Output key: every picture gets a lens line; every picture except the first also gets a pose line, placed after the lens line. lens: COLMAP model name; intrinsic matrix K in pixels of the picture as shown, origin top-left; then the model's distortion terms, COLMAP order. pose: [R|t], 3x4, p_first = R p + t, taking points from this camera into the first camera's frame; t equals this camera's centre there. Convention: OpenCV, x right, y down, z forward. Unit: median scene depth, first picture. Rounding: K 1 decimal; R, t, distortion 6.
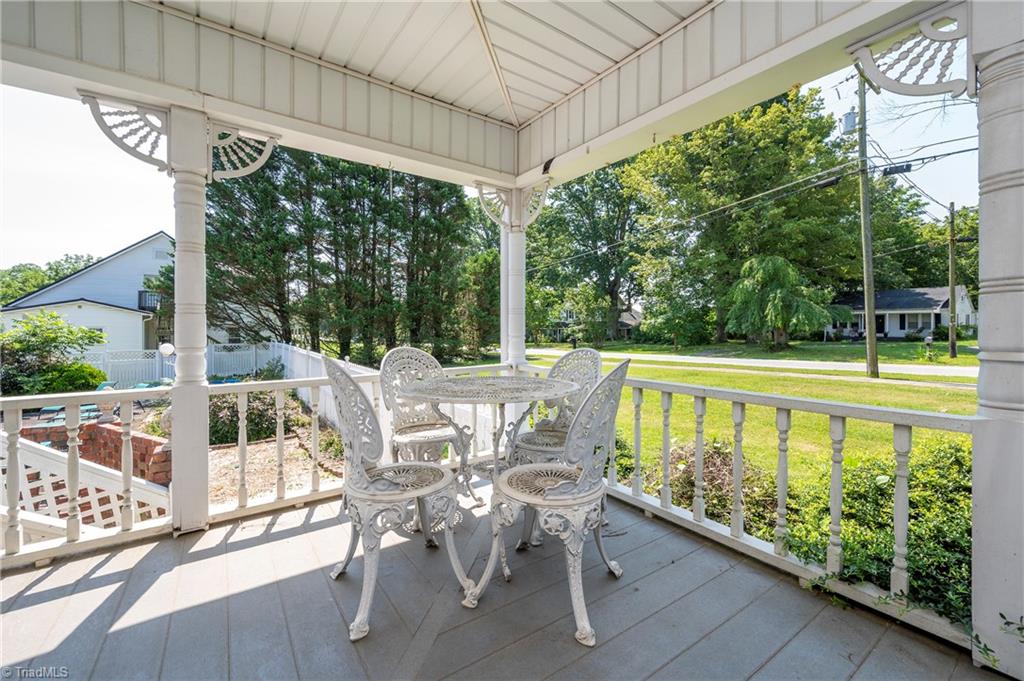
lens RADIAL K [[403.6, 0, 514.9], [0, 403.6, 333.2], [0, 0, 1]] dist [-0.000502, -0.000082]
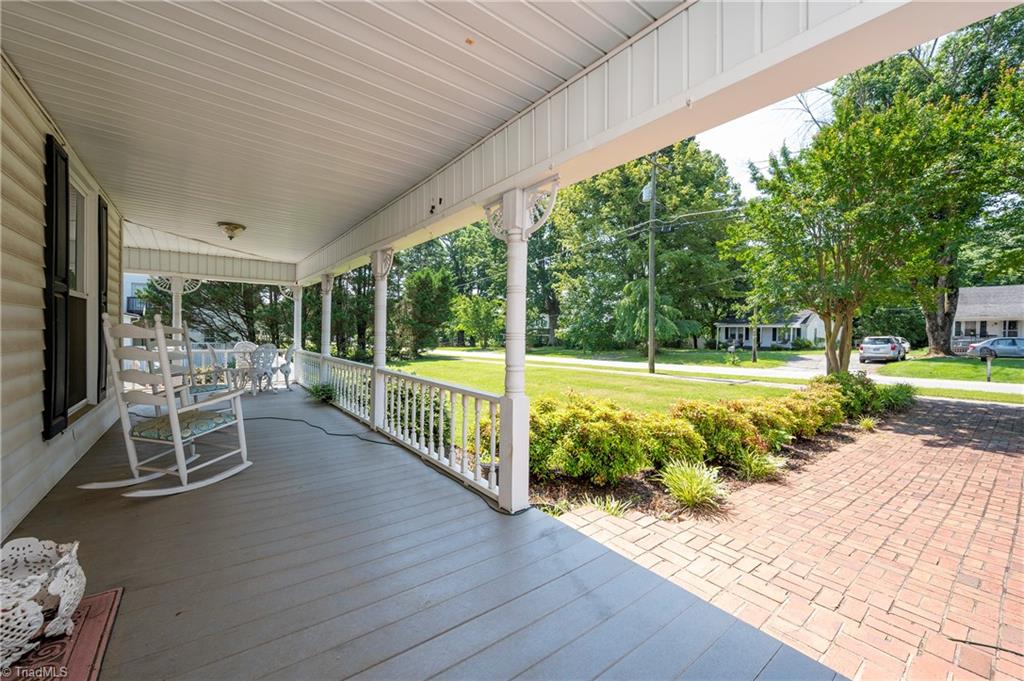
lens RADIAL K [[403.6, 0, 509.6], [0, 403.6, 343.0], [0, 0, 1]] dist [-0.000502, -0.000082]
pose [[0.999581, 0.017955, 0.022708, 0.191325], [-0.018244, 0.999754, 0.012618, -0.004364], [-0.022476, -0.013027, 0.999663, -0.244655]]
